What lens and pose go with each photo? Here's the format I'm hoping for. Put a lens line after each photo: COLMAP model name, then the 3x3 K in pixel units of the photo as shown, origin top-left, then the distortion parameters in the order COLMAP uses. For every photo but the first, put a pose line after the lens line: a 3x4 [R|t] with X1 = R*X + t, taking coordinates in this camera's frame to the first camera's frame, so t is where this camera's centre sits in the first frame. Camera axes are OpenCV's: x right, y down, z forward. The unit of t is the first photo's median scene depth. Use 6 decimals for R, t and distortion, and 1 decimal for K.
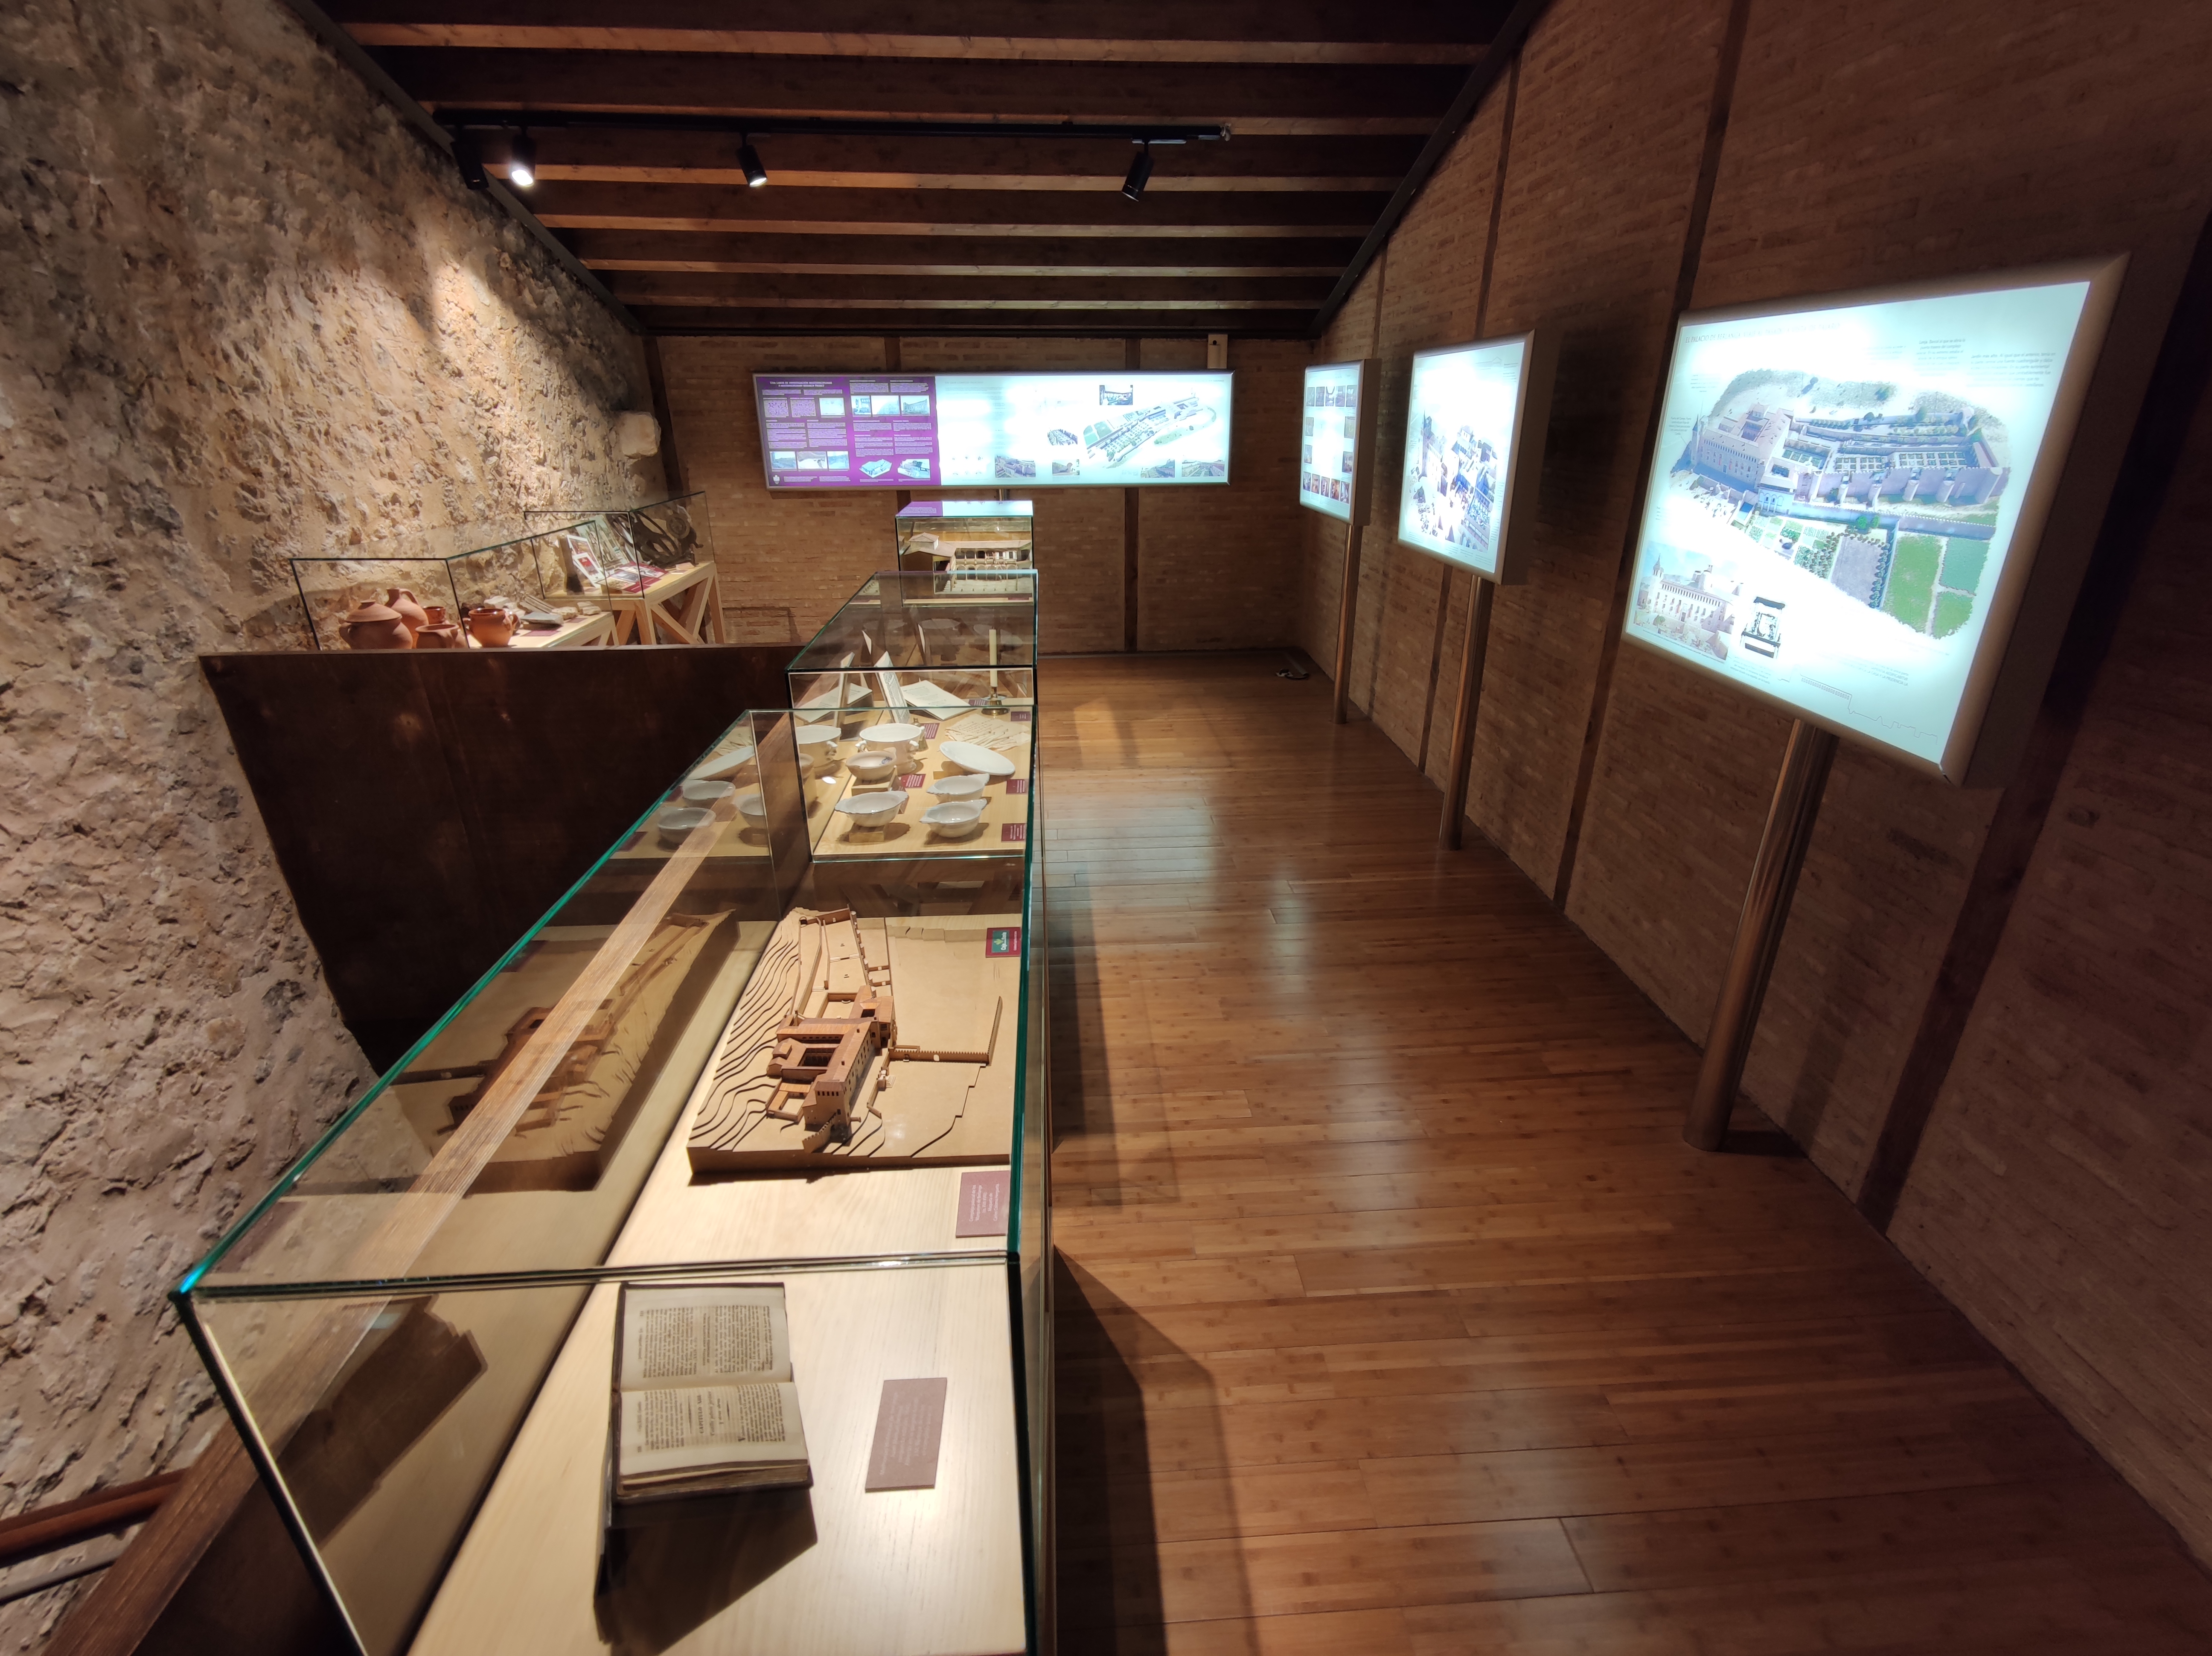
lens RADIAL K [[1017.0, 0, 1106.5], [0, 1017.0, 832.4], [0, 0, 1]] dist [0.000305, 0.000056]
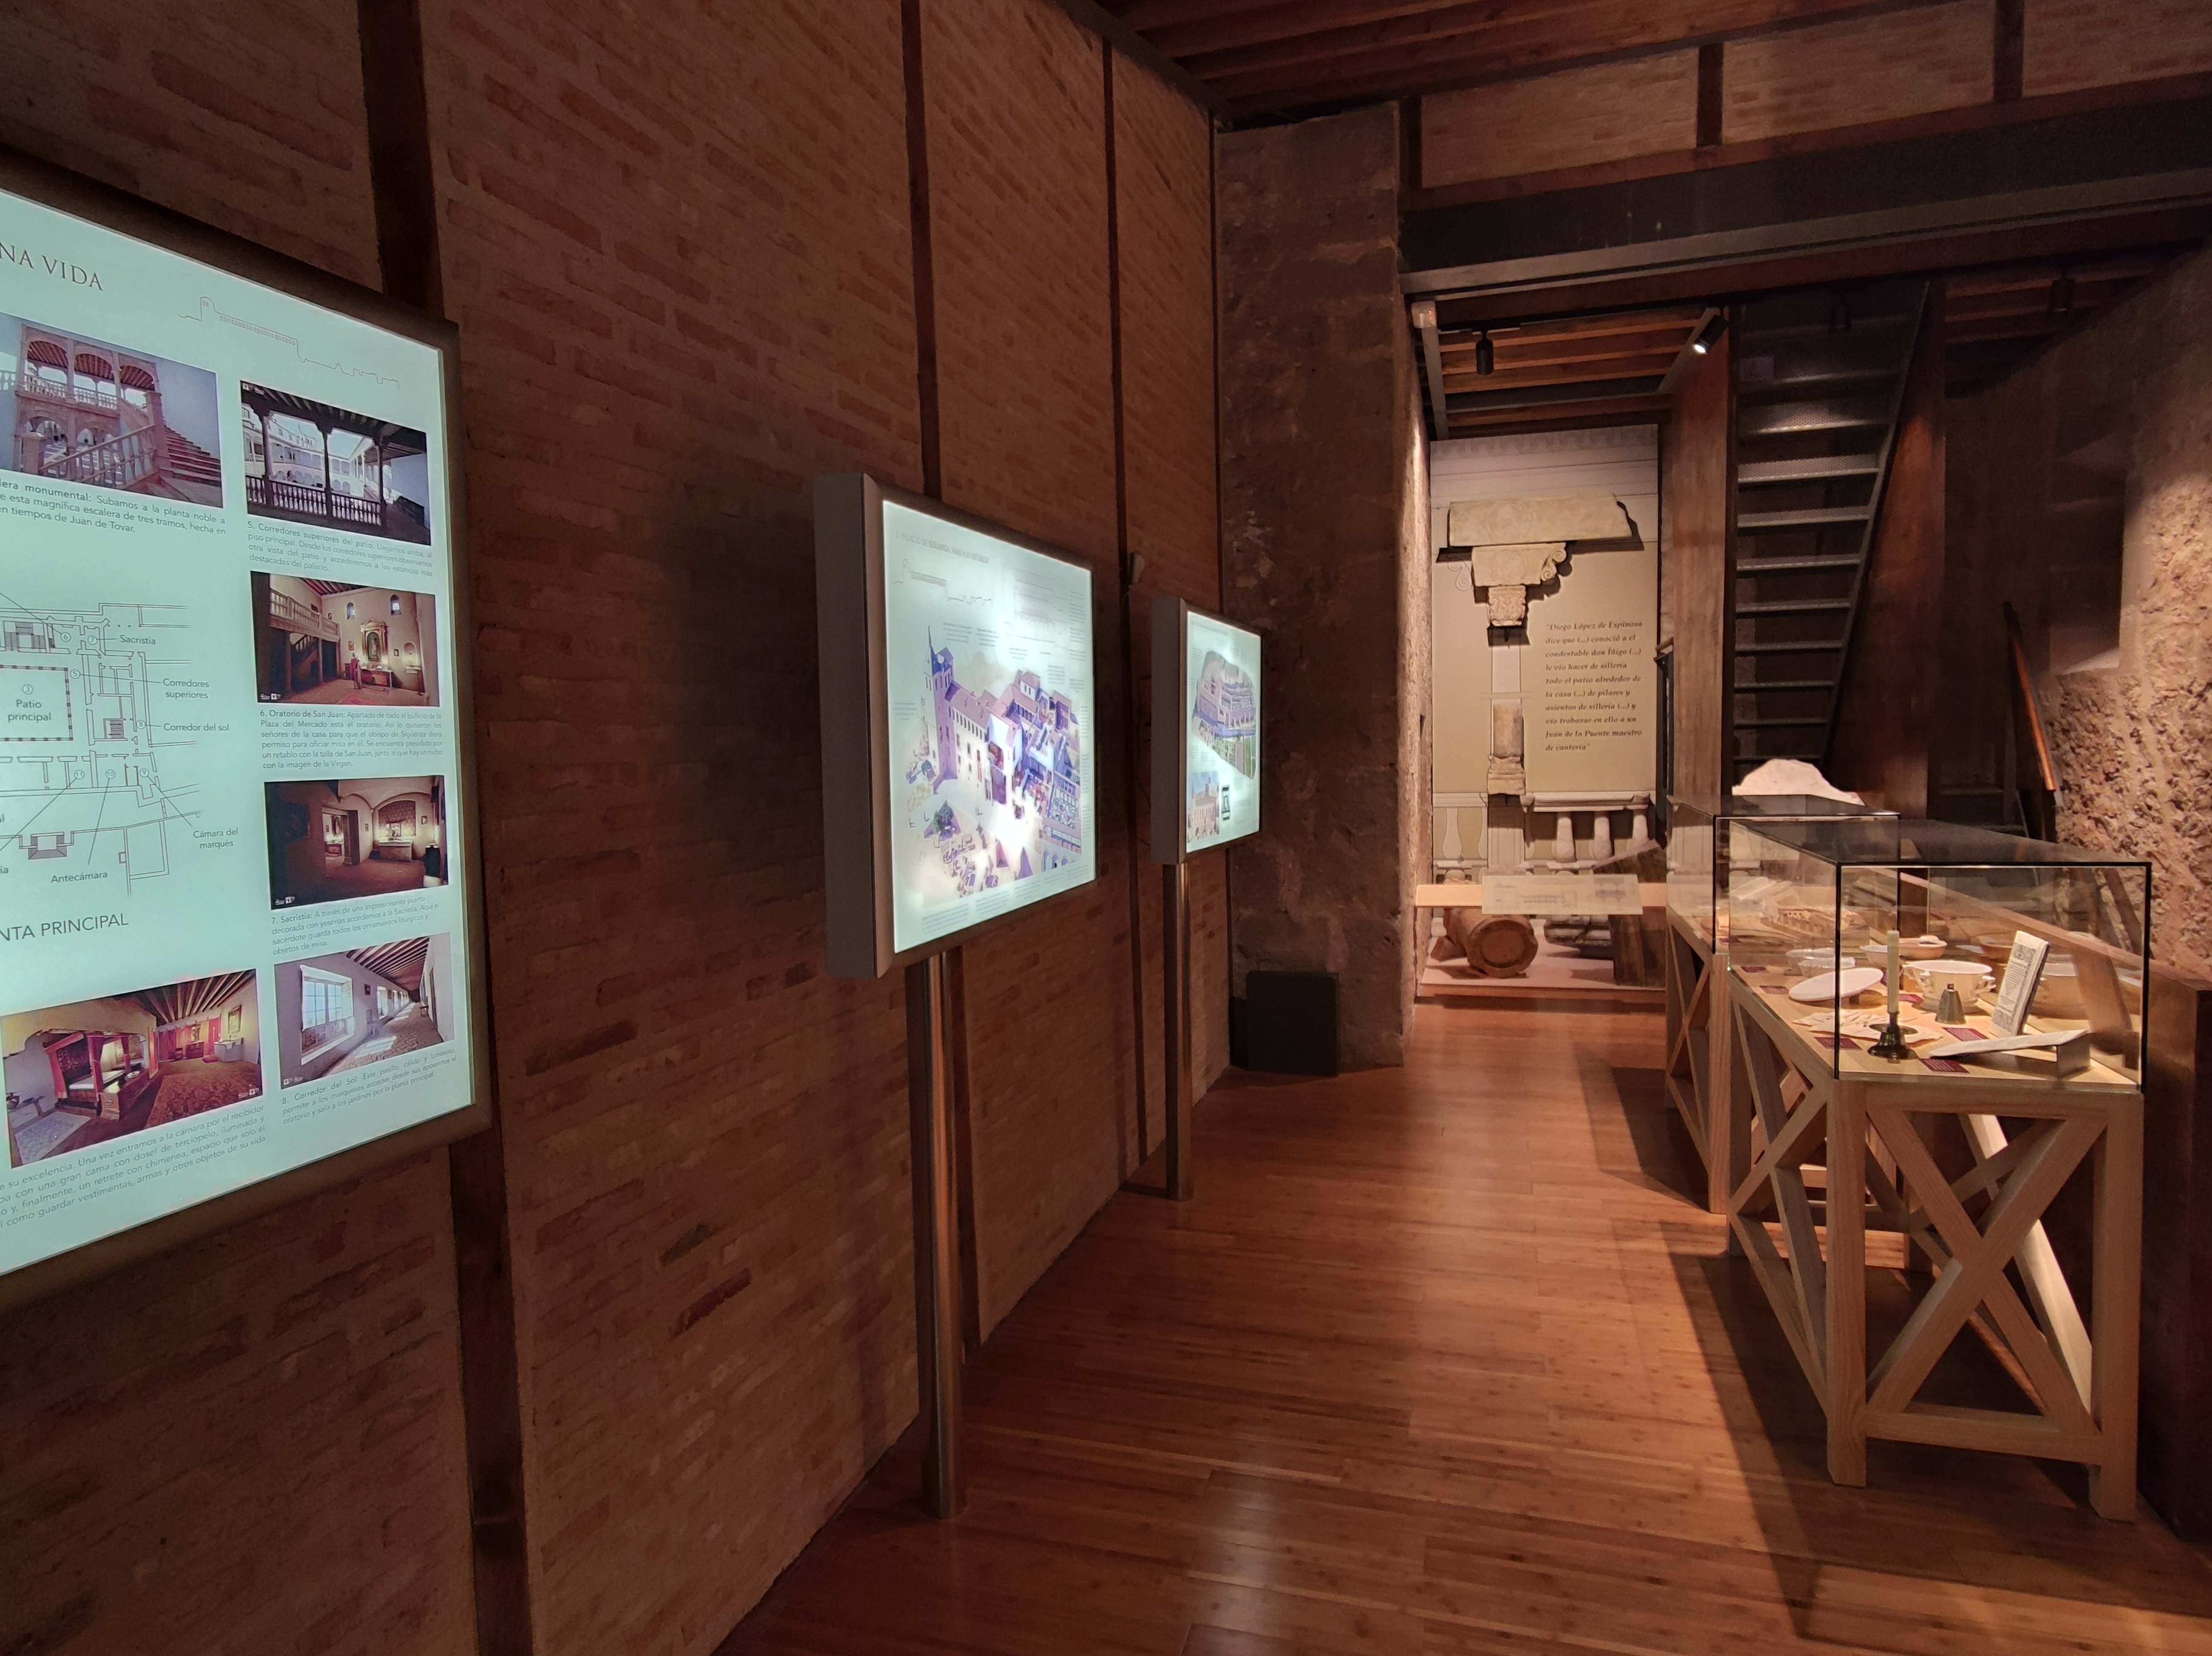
lens RADIAL K [[1291.3, 0, 1106.5], [0, 1291.3, 823.7], [0, 0, 1]] dist [-0.001668, -0.000125]
pose [[-0.936081, 0.000631, 0.351784, 0.056762], [0.159097, 0.892646, 0.421749, -0.537385], [-0.313752, 0.450759, -0.835689, 1.404972]]
